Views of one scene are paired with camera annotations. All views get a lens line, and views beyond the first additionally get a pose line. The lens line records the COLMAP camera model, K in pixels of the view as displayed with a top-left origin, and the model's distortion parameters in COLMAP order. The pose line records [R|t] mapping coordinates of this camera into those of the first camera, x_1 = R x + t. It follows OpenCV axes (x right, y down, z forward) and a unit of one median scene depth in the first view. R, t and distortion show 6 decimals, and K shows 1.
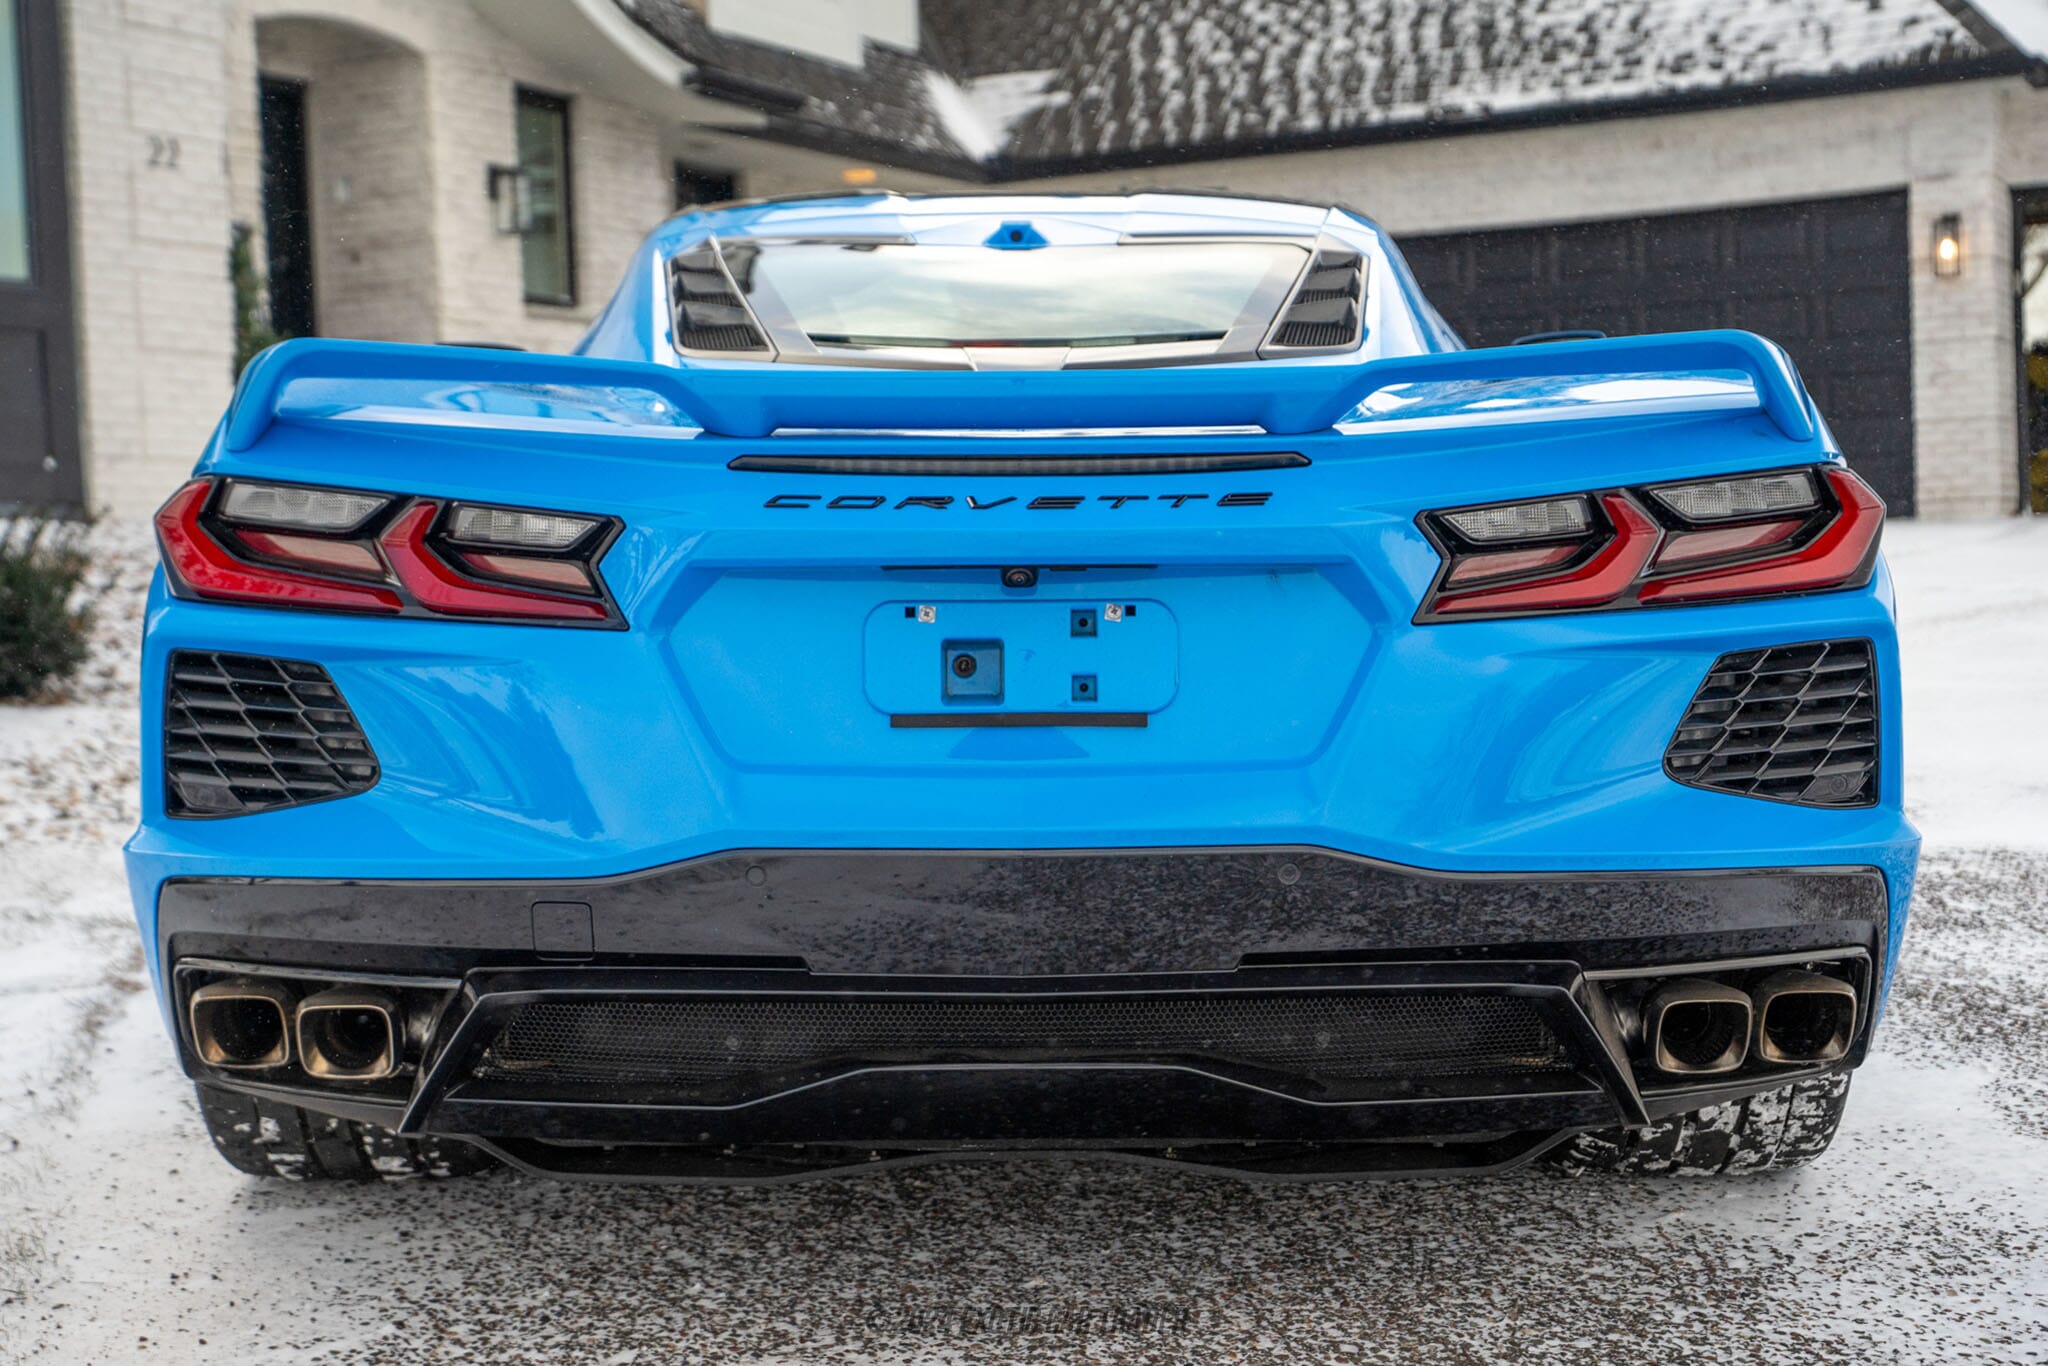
lens RADIAL K [[3121.8, 0, 931.0], [0, 3121.8, 688.1], [0, 0, 1]] dist [0.025878, 0.101806]
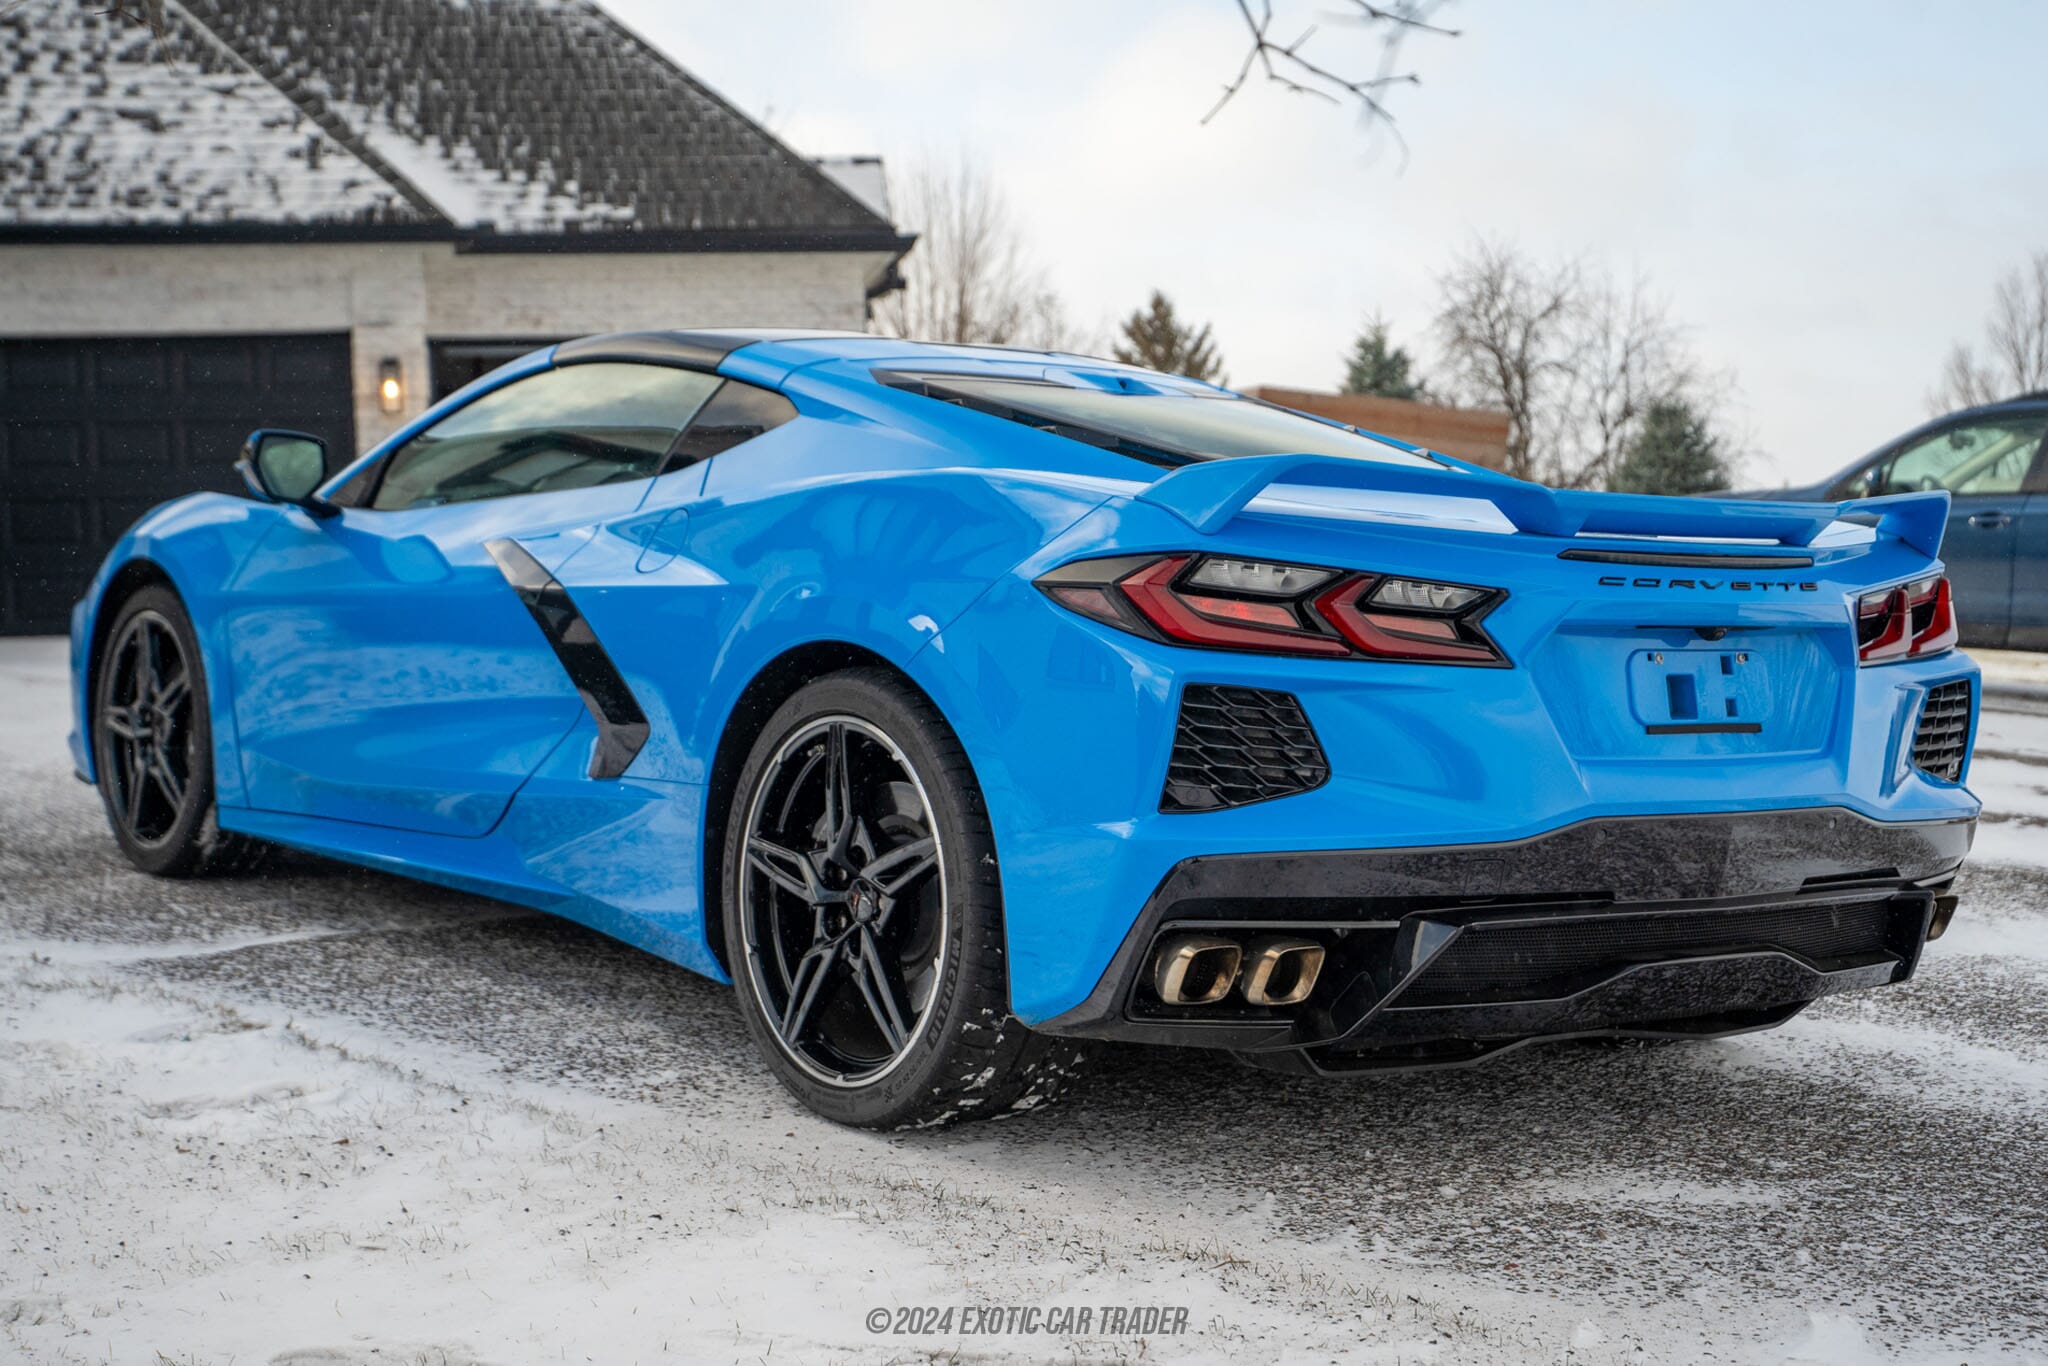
lens RADIAL K [[3121.8, 0, 931.0], [0, 3121.8, 688.1], [0, 0, 1]] dist [0.025878, 0.101806]
pose [[0.784677, 0.002142, 0.619901, -0.212909], [0.021456, 0.999301, -0.030612, 0.005099], [-0.619533, 0.037321, 0.784083, 0.007826]]
